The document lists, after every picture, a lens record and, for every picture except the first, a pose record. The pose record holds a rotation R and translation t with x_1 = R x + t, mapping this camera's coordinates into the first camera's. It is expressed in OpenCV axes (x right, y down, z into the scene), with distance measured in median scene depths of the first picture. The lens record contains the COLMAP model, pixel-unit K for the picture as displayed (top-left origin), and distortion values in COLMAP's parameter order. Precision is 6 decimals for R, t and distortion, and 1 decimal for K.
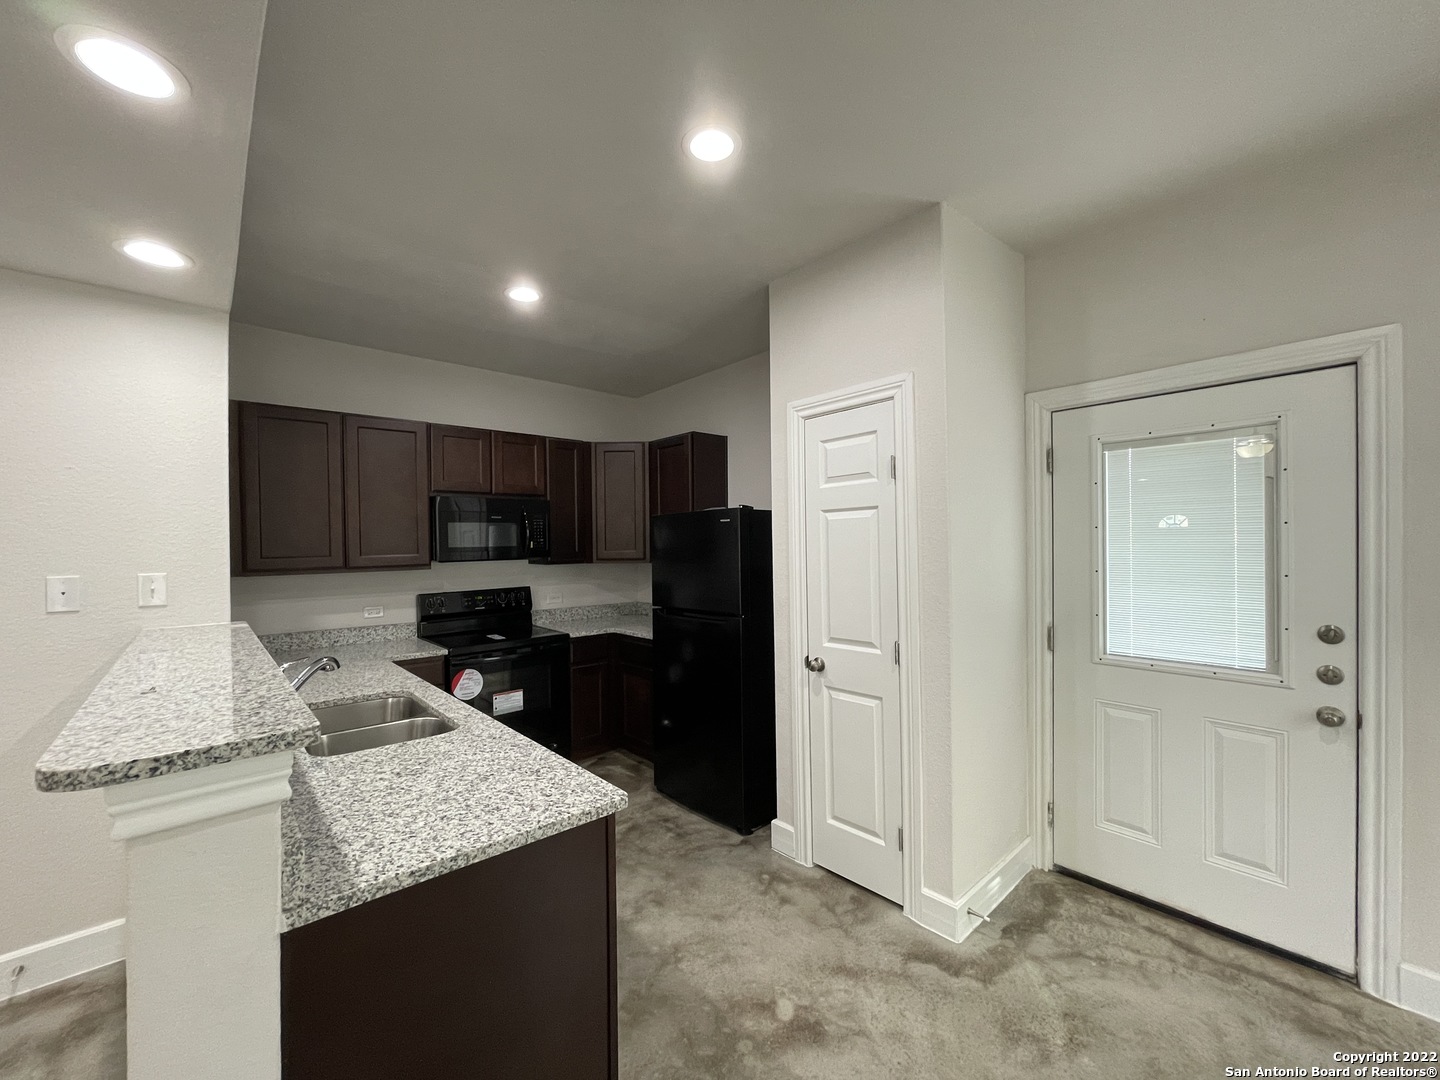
lens RADIAL K [[579.2, 0, 717.4], [0, 579.2, 541.6], [0, 0, 1]] dist [-0.001321, -0.000102]
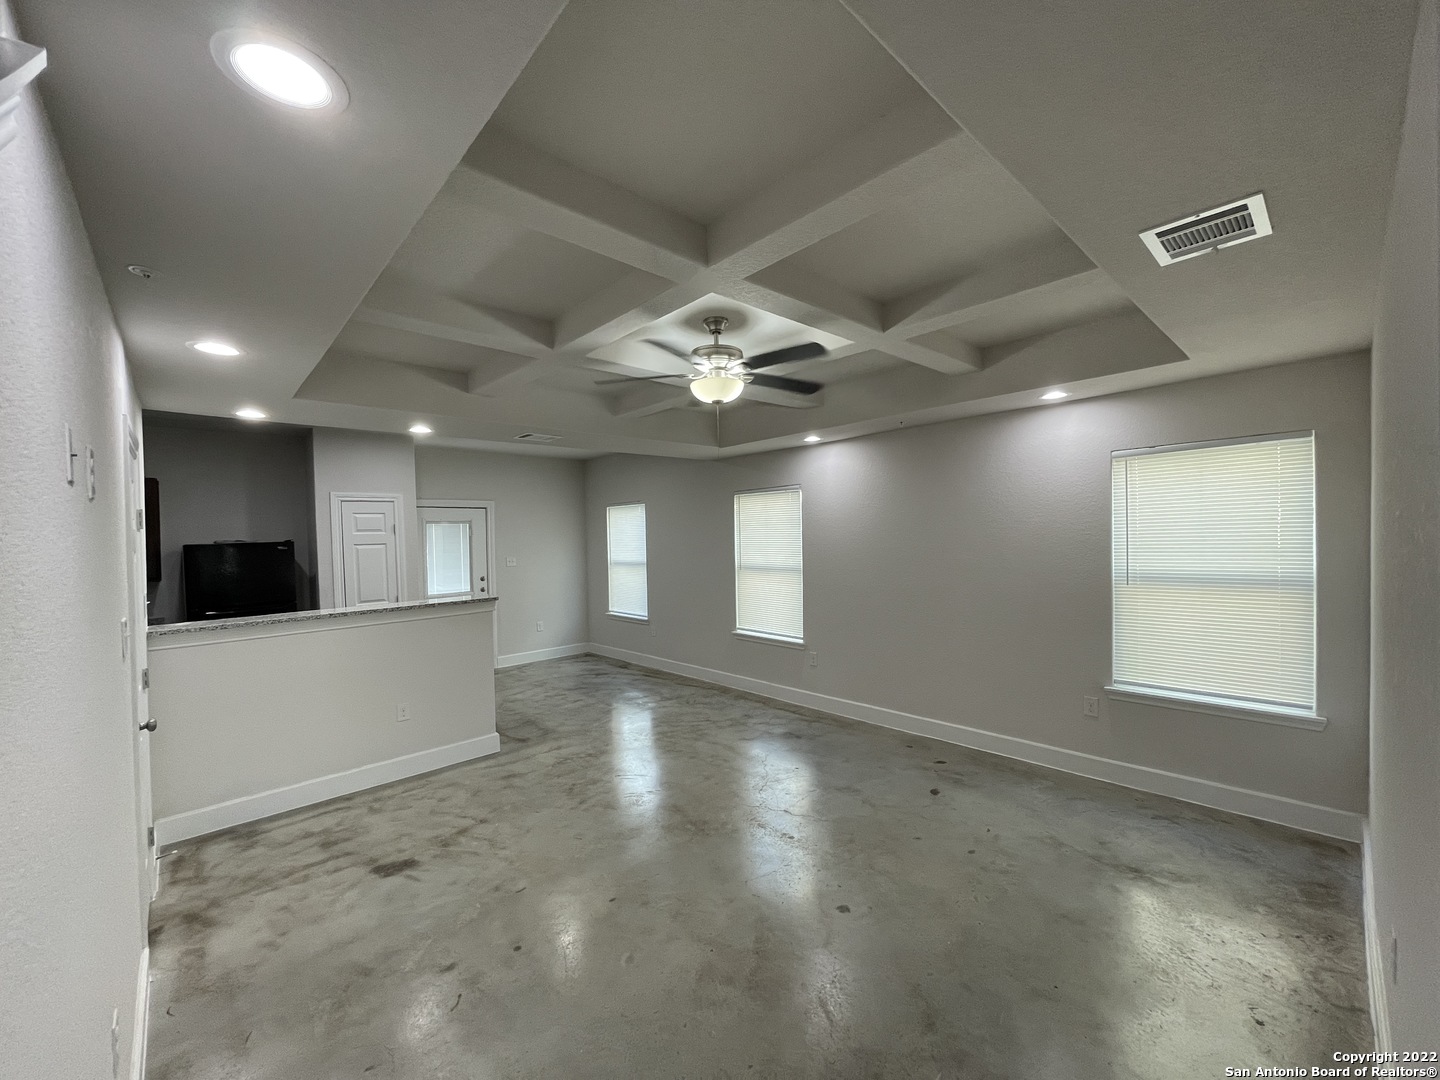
lens RADIAL K [[579.2, 0, 718.3], [0, 579.2, 542.7], [0, 0, 1]] dist [-0.001321, -0.000102]
pose [[-0.024830, -0.001755, 0.999690, -2.041479], [0.025007, 0.999684, 0.002376, -0.032202], [-0.999379, 0.025059, -0.024779, -0.322686]]
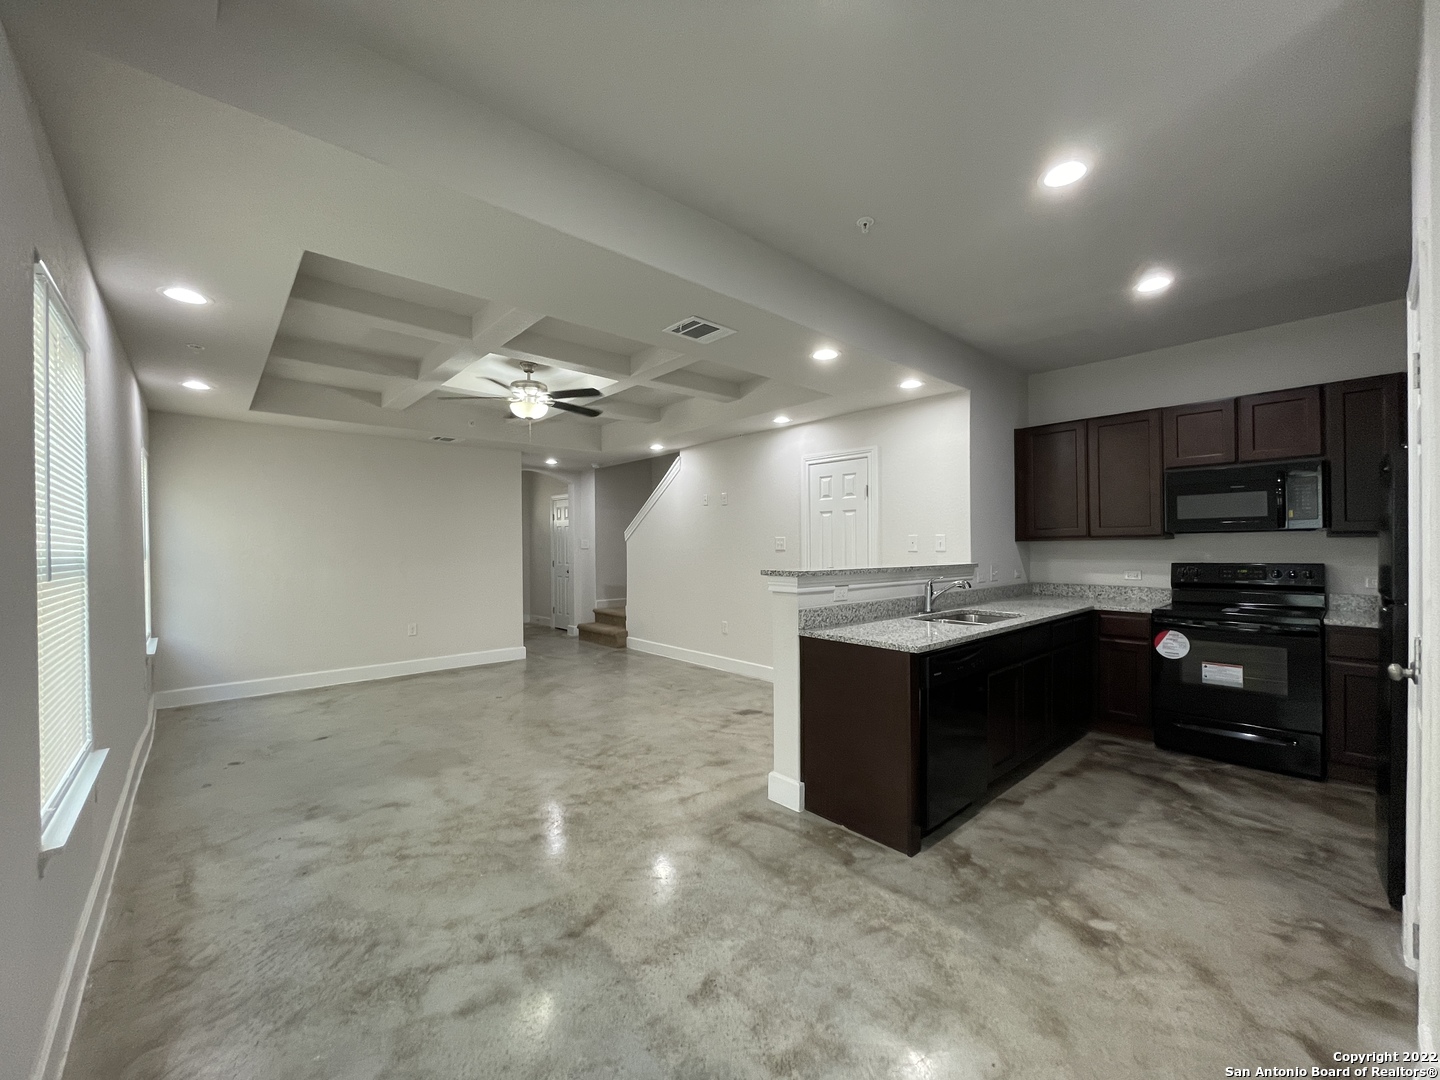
lens RADIAL K [[579.2, 0, 719.2], [0, 579.2, 543.9], [0, 0, 1]] dist [-0.001321, -0.000102]
pose [[0.007399, 0.012708, -0.999892, 0.873204], [0.010164, 0.999867, 0.012783, 0.048487], [0.999921, -0.010257, 0.007269, 0.199724]]
